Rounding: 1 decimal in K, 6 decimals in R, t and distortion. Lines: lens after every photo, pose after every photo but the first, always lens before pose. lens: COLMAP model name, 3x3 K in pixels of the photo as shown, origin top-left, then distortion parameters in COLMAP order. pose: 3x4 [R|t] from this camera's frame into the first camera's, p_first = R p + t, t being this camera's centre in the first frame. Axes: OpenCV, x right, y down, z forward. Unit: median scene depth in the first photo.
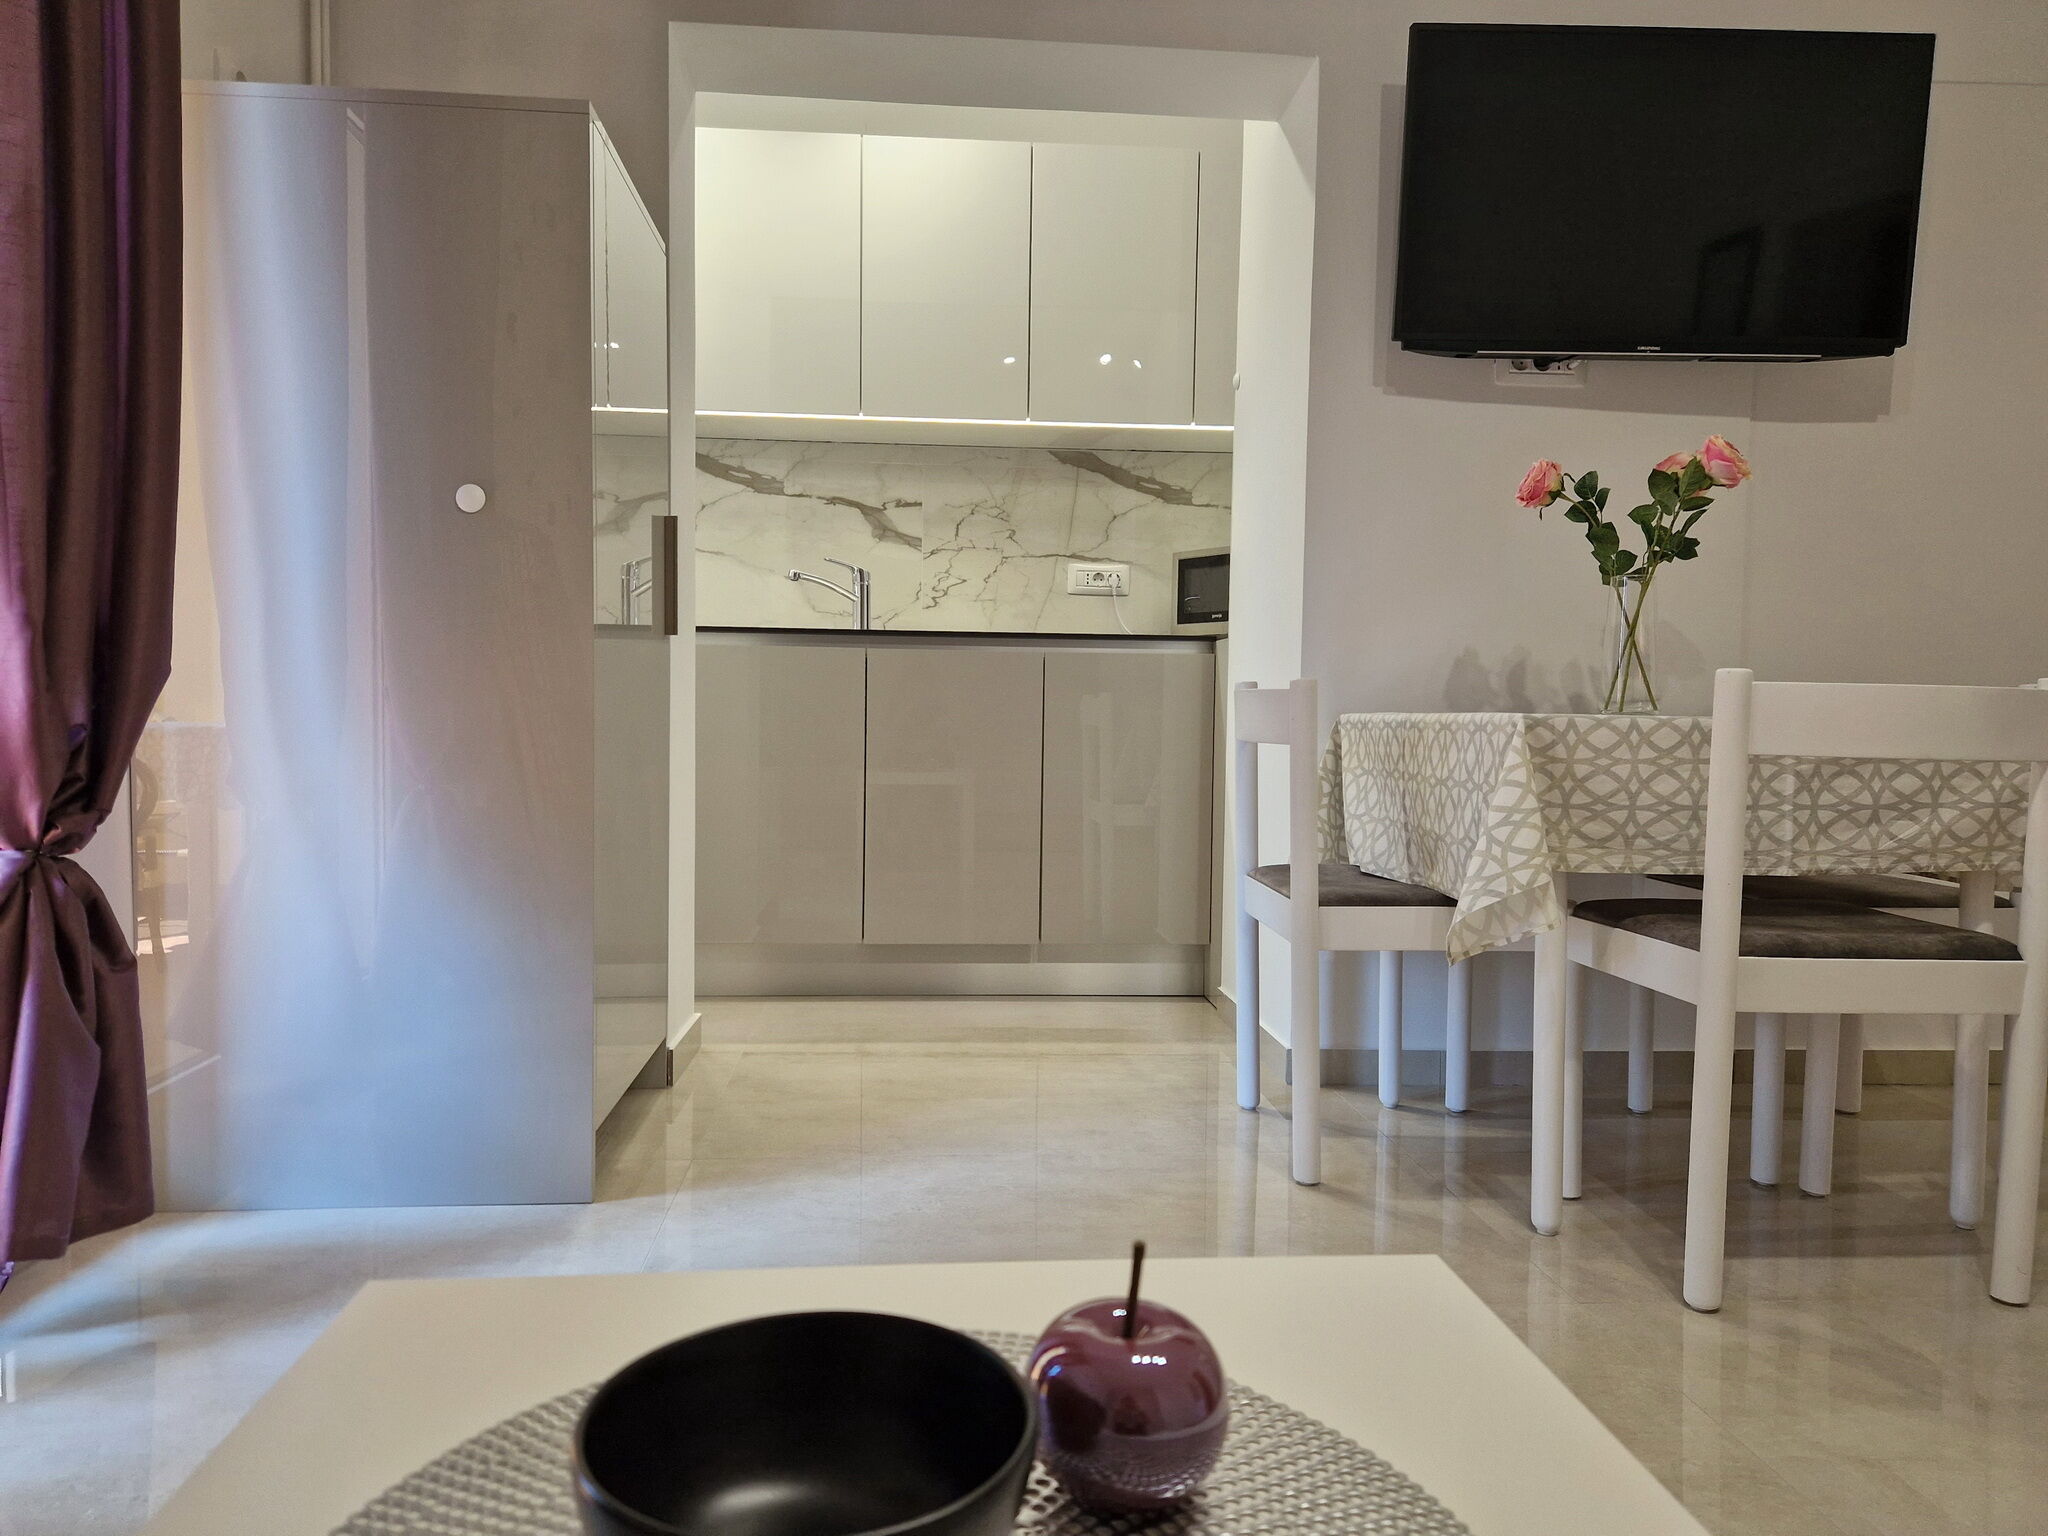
lens RADIAL K [[1387.4, 0, 994.1], [0, 1387.4, 788.2], [0, 0, 1]] dist [0.047811, -0.041397]
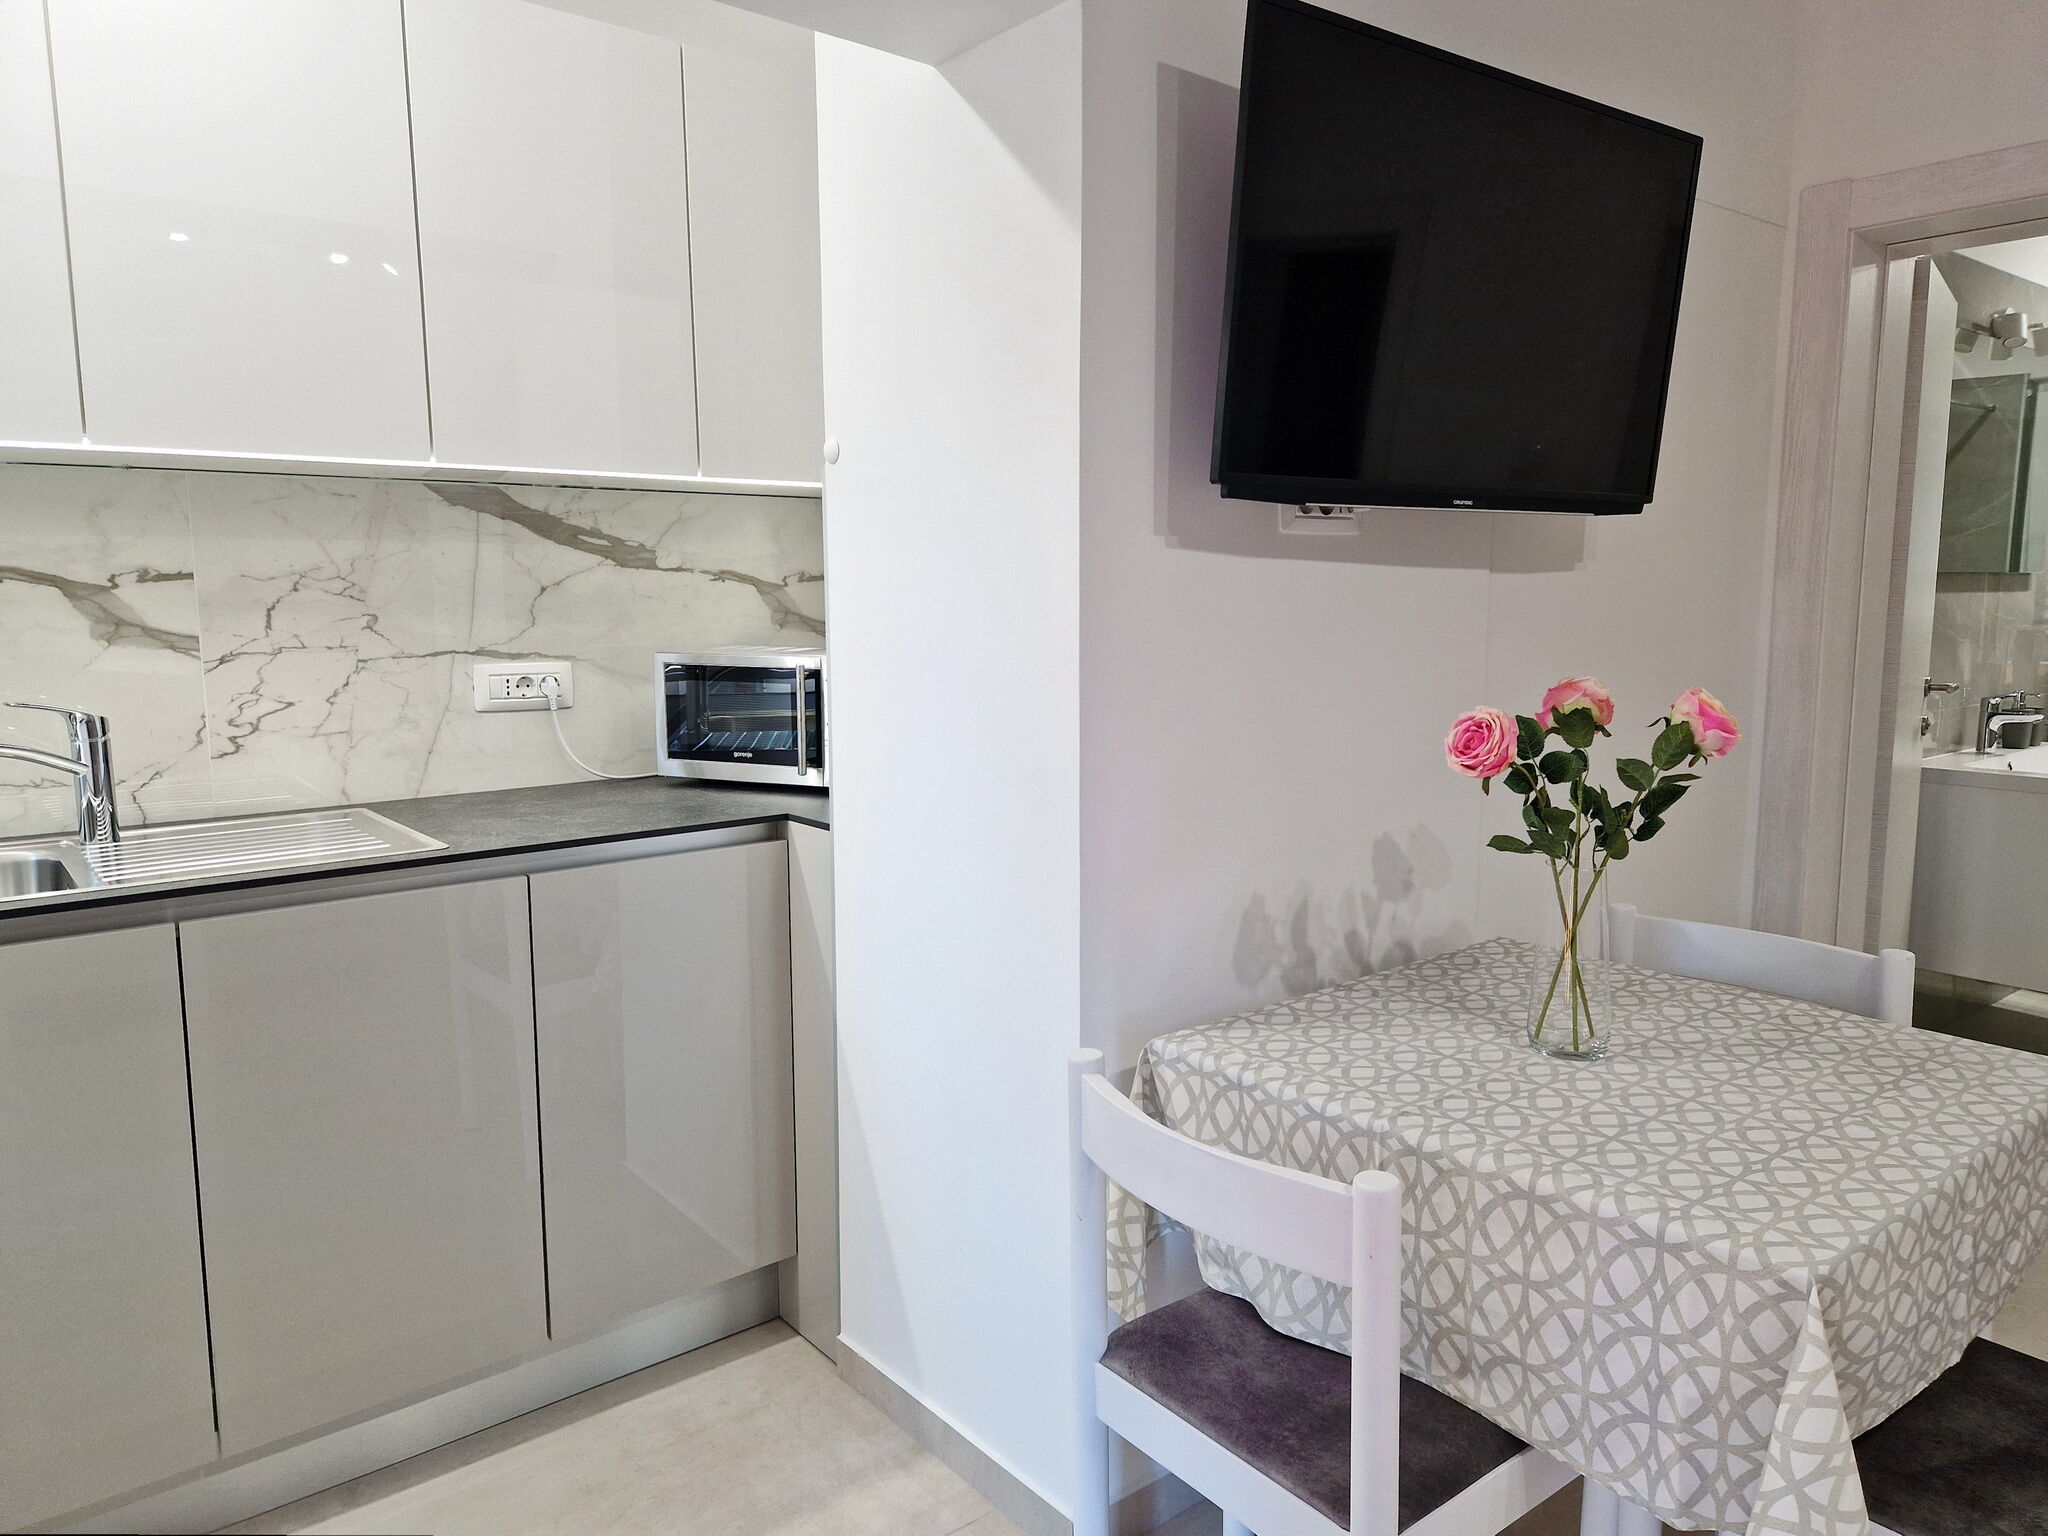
lens RADIAL K [[1387.4, 0, 1013.6], [0, 1387.4, 759.4], [0, 0, 1]] dist [0.047811, -0.041397]
pose [[0.807984, -0.098329, 0.580942, -0.120304], [0.044041, 0.993297, 0.106871, -0.176825], [-0.587556, -0.060765, 0.806899, 0.348157]]
